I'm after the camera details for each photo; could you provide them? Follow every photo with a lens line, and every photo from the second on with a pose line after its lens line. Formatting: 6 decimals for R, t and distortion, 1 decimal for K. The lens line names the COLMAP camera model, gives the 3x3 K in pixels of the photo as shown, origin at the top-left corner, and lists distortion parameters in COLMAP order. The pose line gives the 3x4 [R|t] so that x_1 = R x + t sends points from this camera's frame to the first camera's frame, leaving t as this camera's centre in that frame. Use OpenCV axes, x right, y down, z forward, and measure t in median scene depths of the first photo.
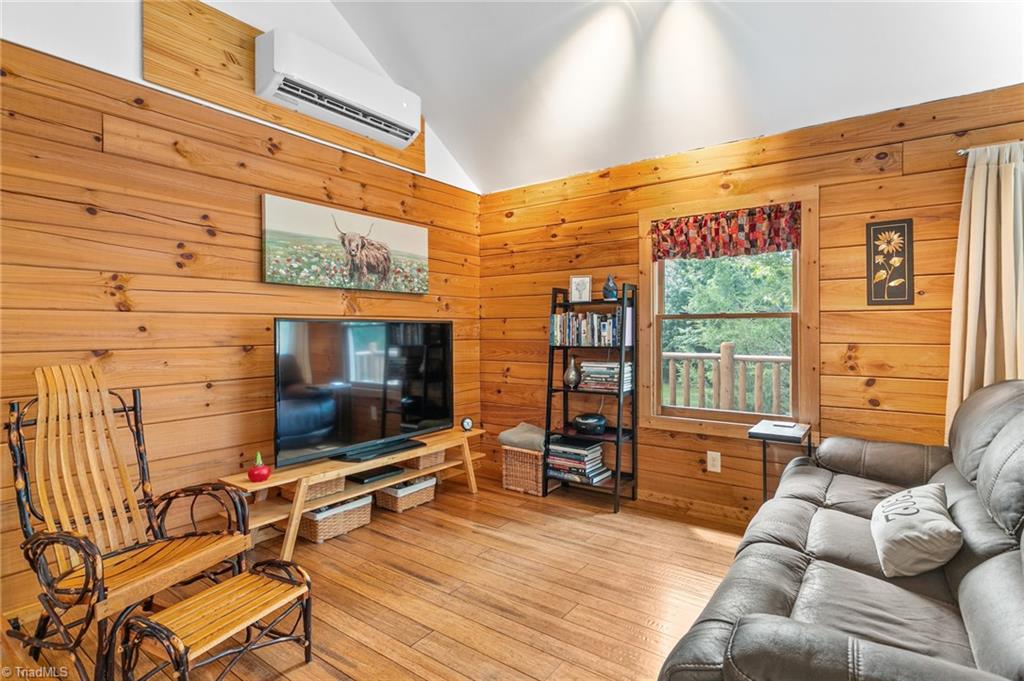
lens RADIAL K [[508.8, 0, 505.9], [0, 508.8, 329.3], [0, 0, 1]] dist [0.002810, -0.000625]
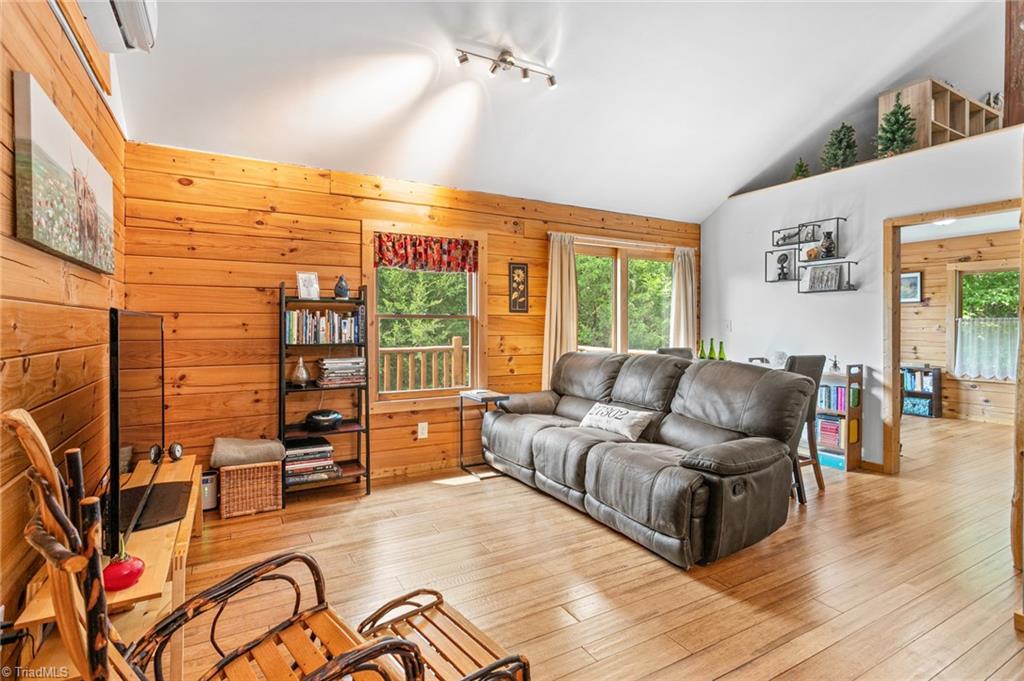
lens RADIAL K [[508.8, 0, 505.7], [0, 508.8, 329.3], [0, 0, 1]] dist [0.002810, -0.000625]
pose [[0.410941, -0.003936, 0.911654, -0.630213], [-0.001545, 0.999986, 0.005014, -0.000601], [-0.911661, -0.003469, 0.410929, 0.267847]]
